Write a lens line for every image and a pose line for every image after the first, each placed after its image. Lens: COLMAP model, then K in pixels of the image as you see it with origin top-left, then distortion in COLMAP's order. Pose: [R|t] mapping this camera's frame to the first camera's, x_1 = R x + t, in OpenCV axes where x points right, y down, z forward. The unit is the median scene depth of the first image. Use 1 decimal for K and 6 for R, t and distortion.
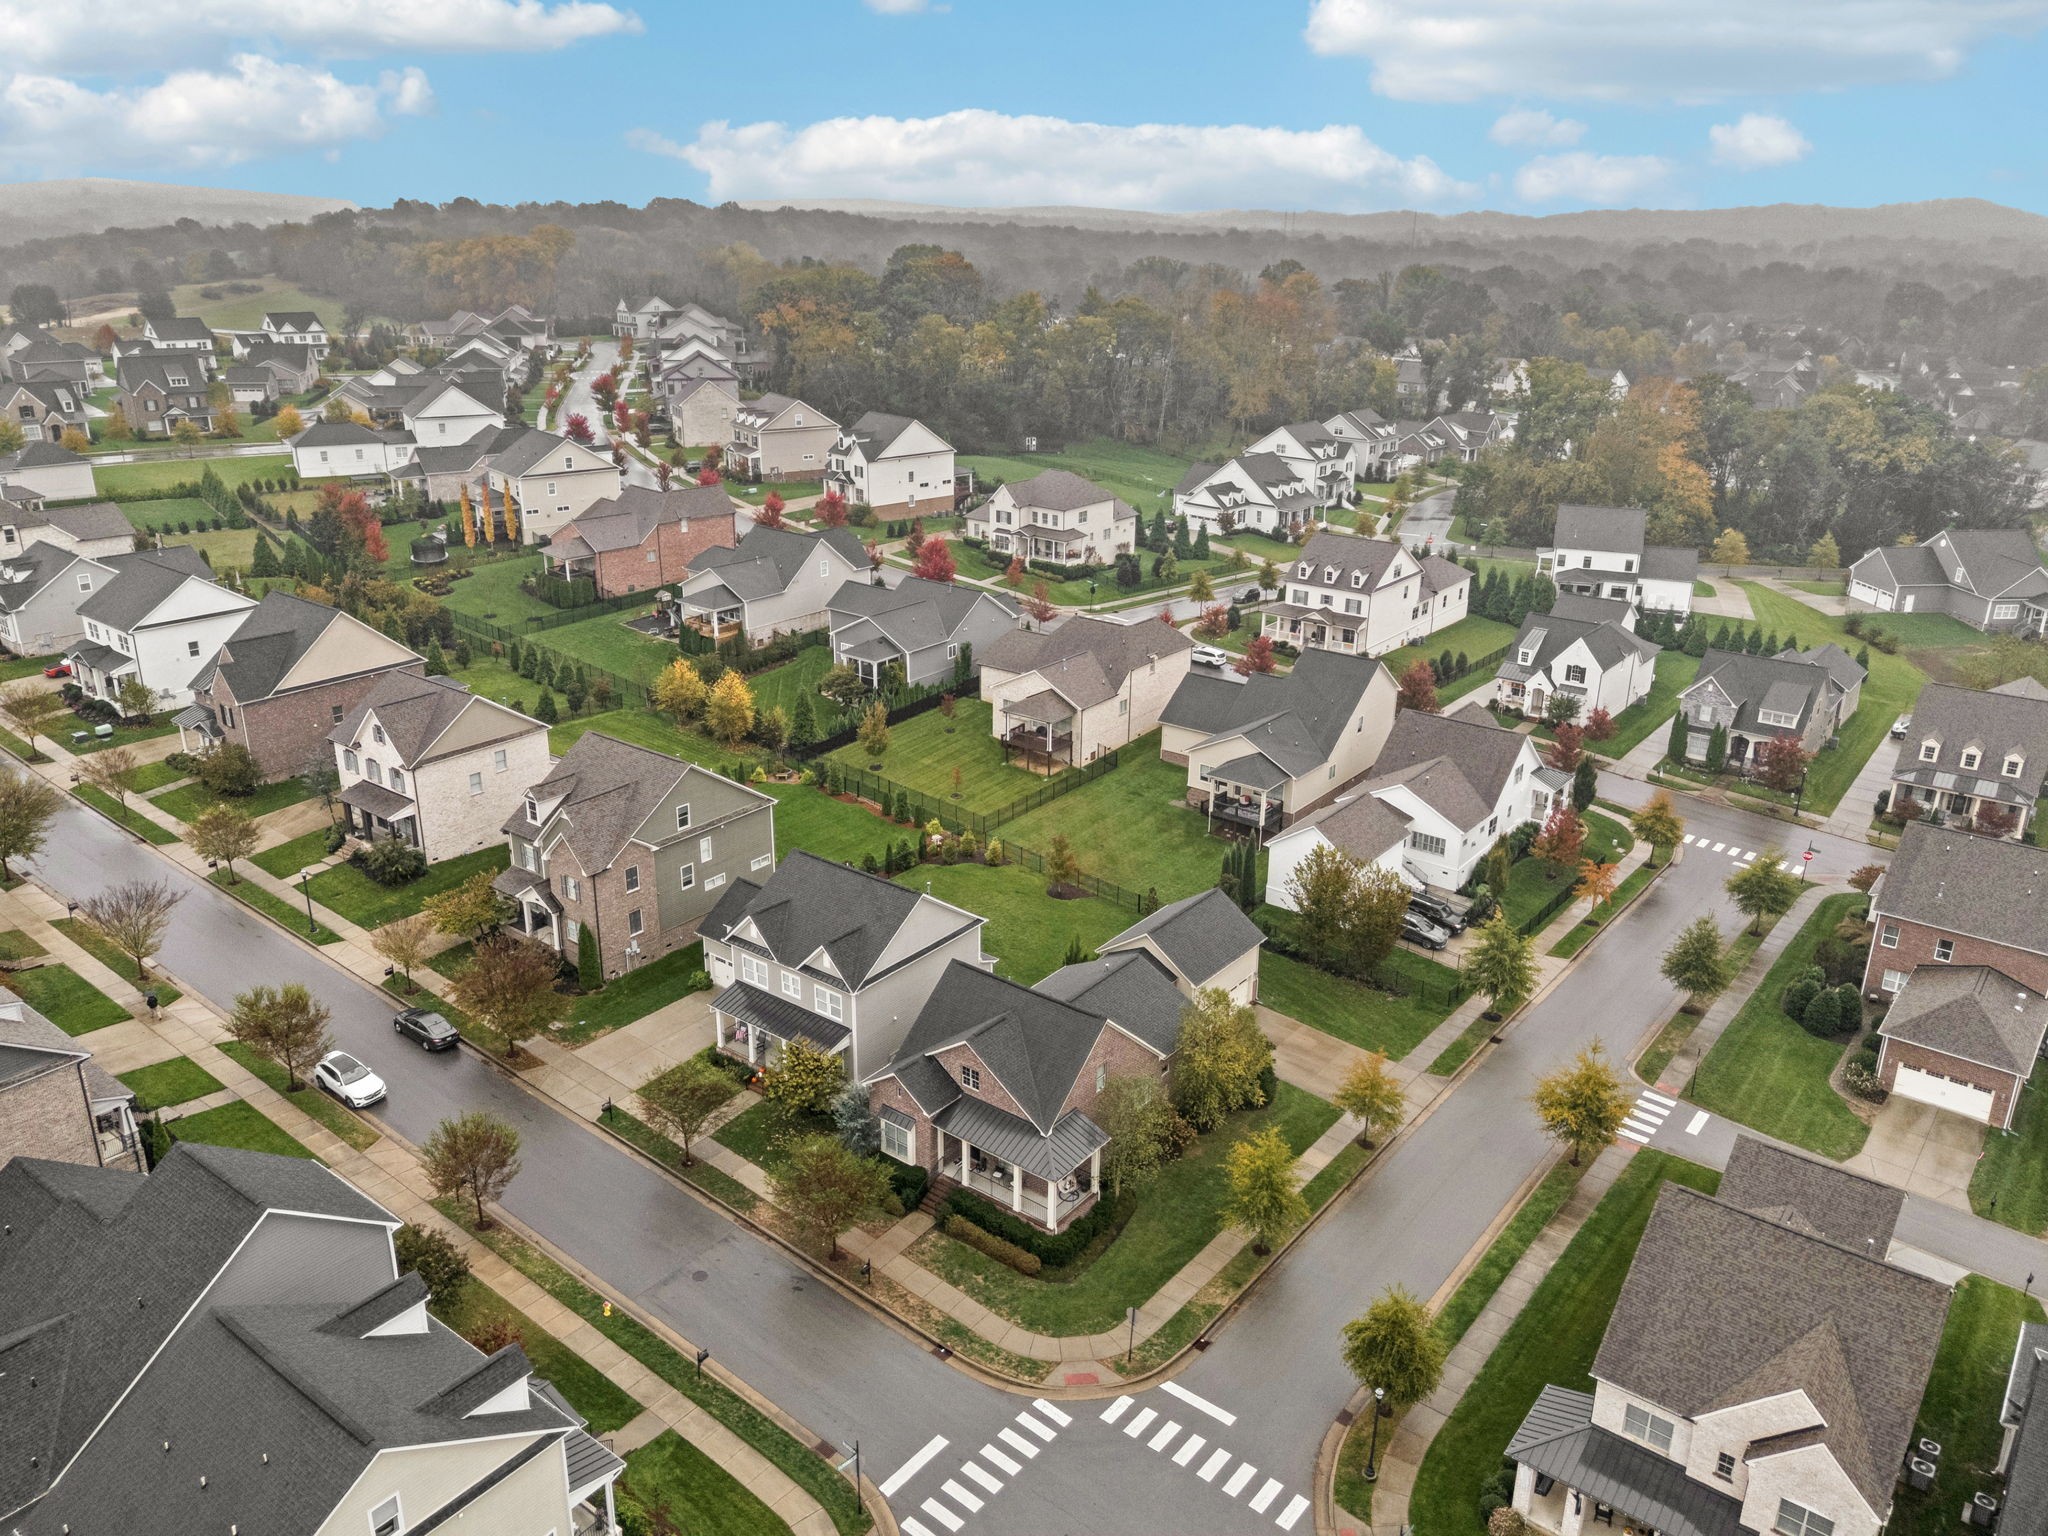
lens RADIAL K [[1502.4, 0, 1021.4], [0, 1502.4, 772.4], [0, 0, 1]] dist [0.072661, -0.072800]
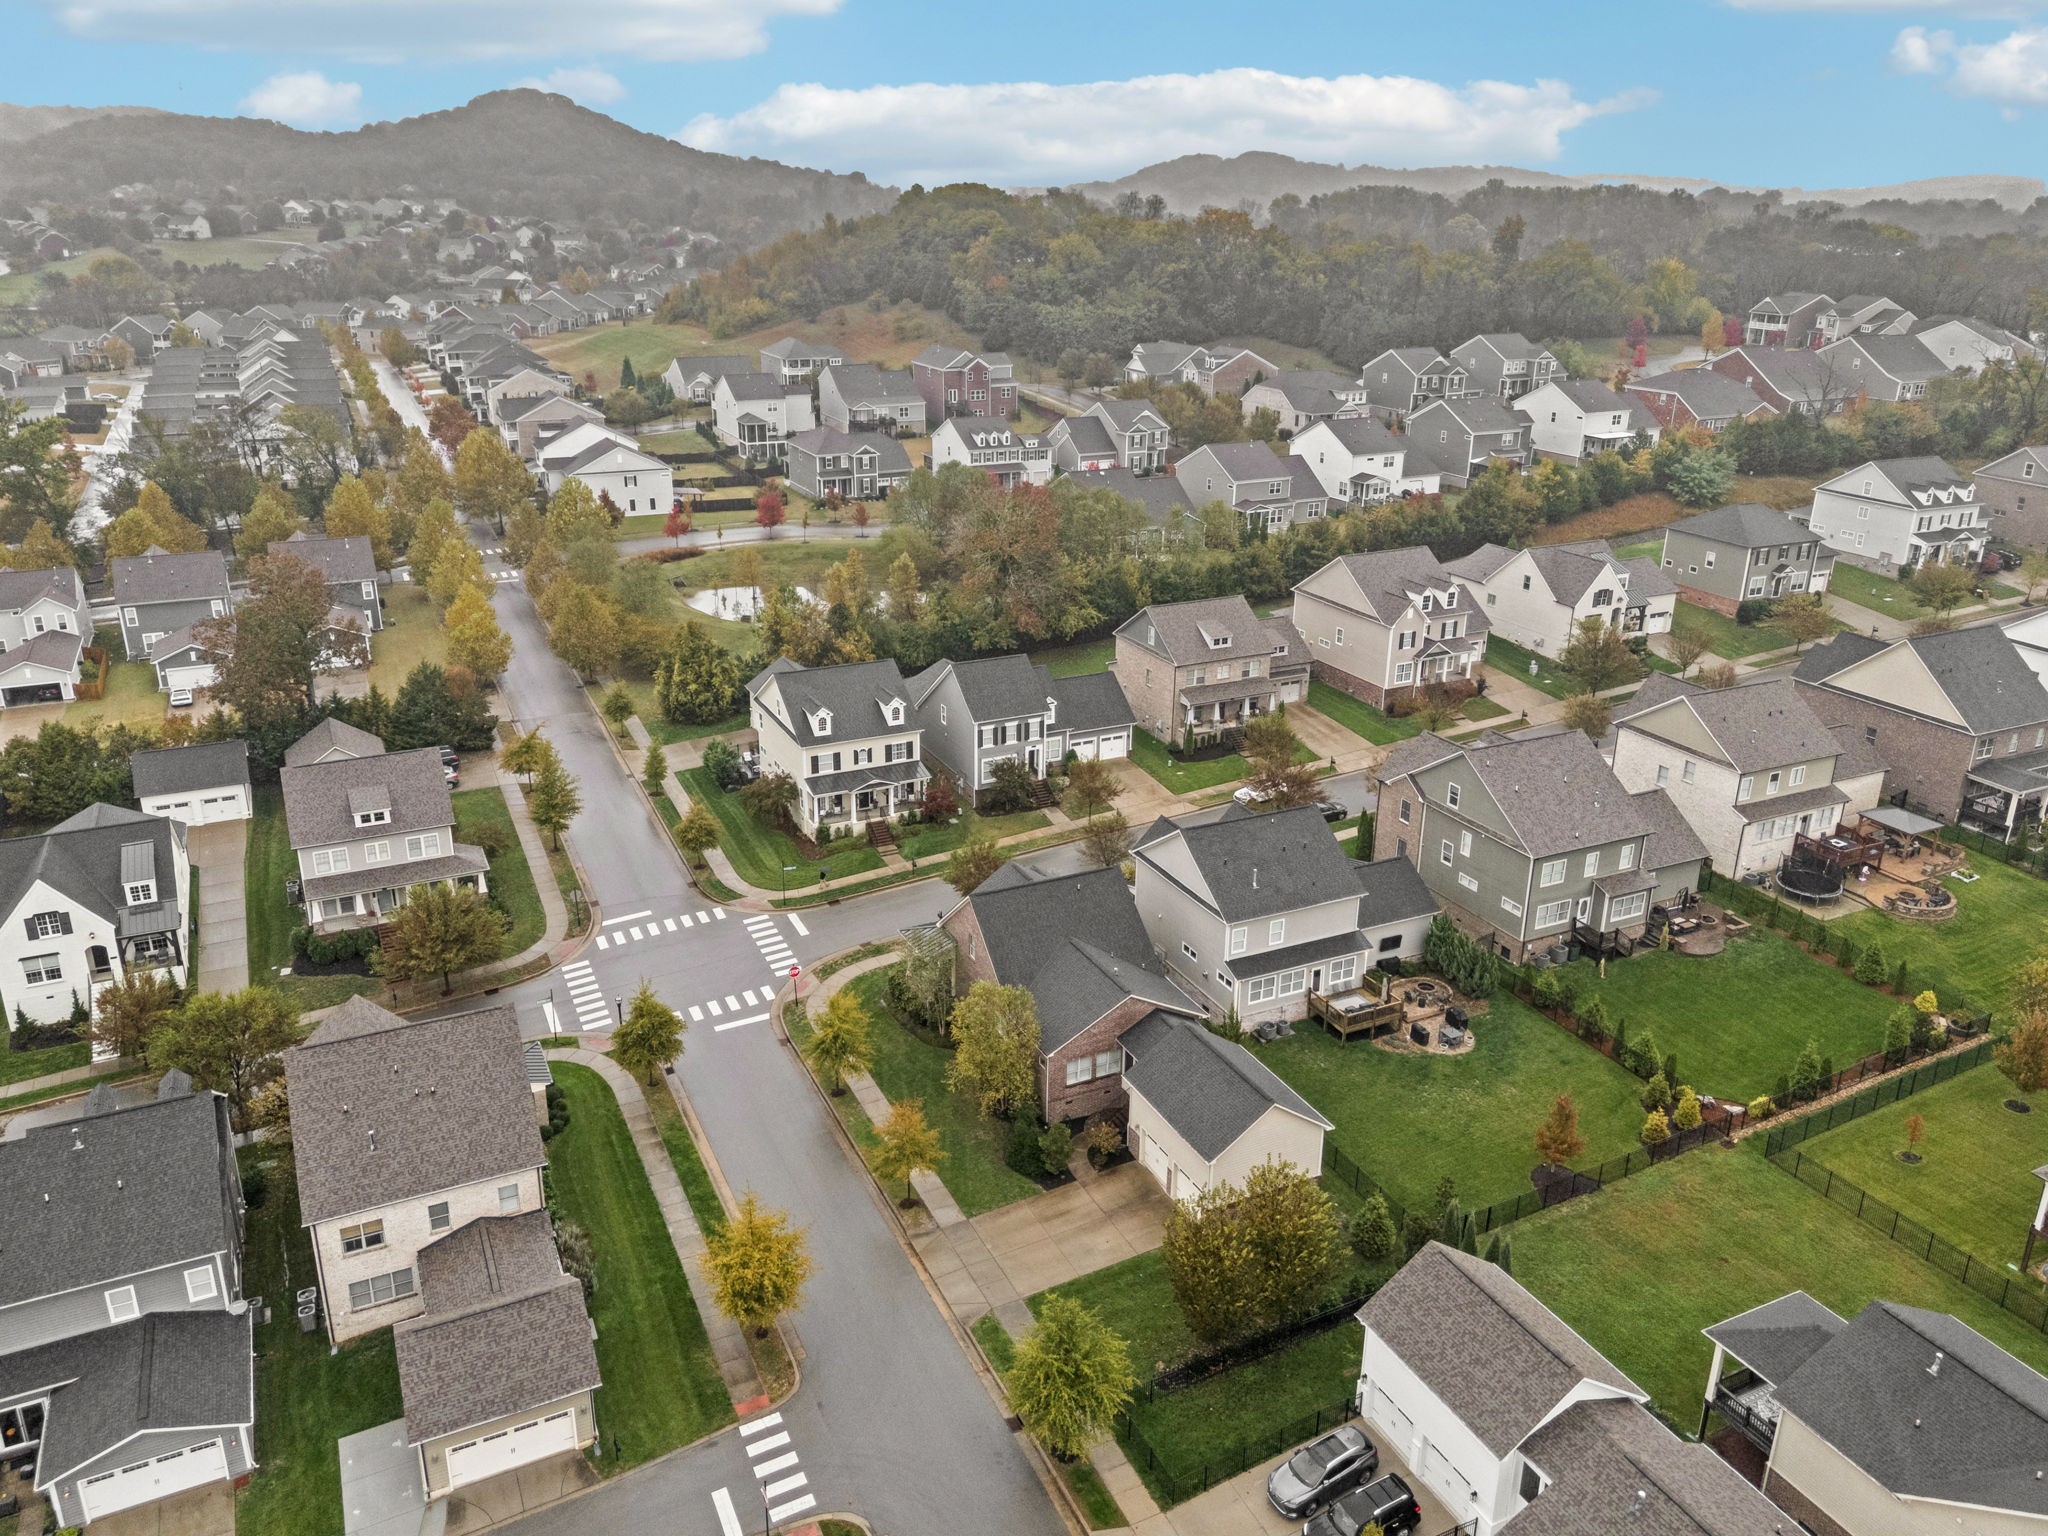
lens RADIAL K [[1502.4, 0, 1021.4], [0, 1502.4, 772.4], [0, 0, 1]] dist [0.072661, -0.072800]
pose [[-0.443823, 0.306661, -0.842009, 1.019073], [-0.331113, 0.817007, 0.472085, -0.491804], [0.832697, 0.488323, -0.261067, 1.326907]]
